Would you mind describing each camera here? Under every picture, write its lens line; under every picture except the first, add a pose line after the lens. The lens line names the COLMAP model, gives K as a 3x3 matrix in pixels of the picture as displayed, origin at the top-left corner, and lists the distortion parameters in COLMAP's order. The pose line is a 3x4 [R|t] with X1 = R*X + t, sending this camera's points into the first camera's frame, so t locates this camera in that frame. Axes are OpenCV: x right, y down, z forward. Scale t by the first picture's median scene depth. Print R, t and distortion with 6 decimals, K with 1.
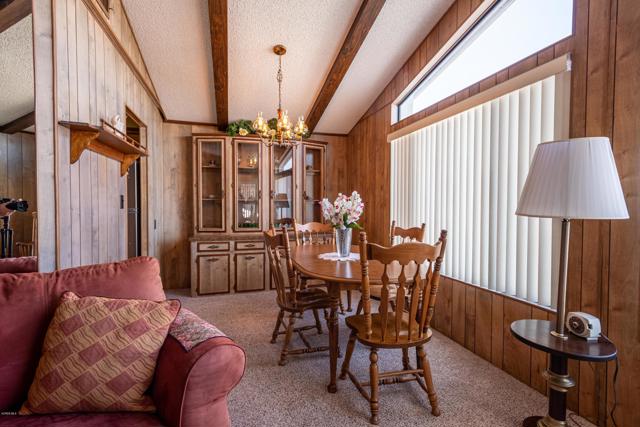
lens RADIAL K [[299.3, 0, 323.4], [0, 299.3, 214.3], [0, 0, 1]] dist [0.017792, -0.005653]
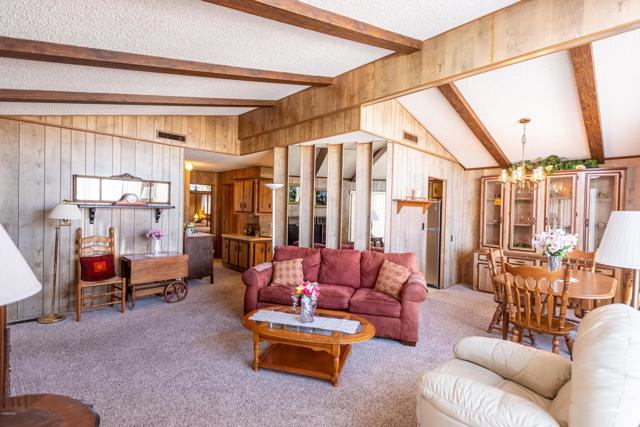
lens RADIAL K [[299.3, 0, 316.2], [0, 299.3, 212.6], [0, 0, 1]] dist [0.017792, -0.005653]
pose [[0.447993, 0.019652, -0.893821, 0.514984], [-0.048073, 0.998842, -0.002134, -0.061335], [0.892744, 0.043924, 0.448419, -0.346839]]
